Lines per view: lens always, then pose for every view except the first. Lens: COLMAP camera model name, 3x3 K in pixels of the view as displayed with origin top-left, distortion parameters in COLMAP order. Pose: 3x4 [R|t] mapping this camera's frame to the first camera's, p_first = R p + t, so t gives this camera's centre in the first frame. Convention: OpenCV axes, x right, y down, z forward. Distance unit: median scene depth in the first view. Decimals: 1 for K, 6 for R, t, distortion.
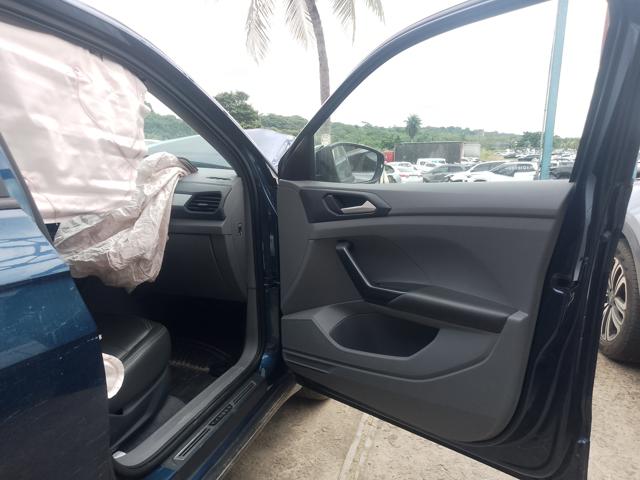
lens RADIAL K [[474.9, 0, 314.9], [0, 474.9, 238.4], [0, 0, 1]] dist [0.036969, -0.025206]
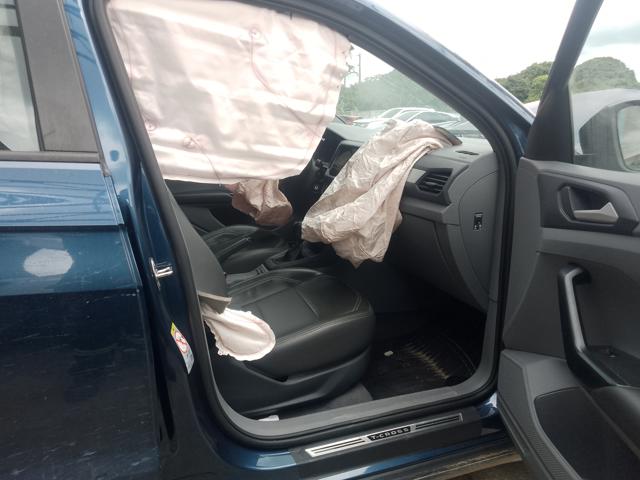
lens RADIAL K [[474.9, 0, 319.8], [0, 474.9, 238.1], [0, 0, 1]] dist [0.036969, -0.025206]
pose [[0.633909, 0.182794, -0.751496, 0.369102], [-0.145937, 0.982484, 0.115877, -0.060905], [0.759514, 0.036215, 0.649482, 0.428461]]
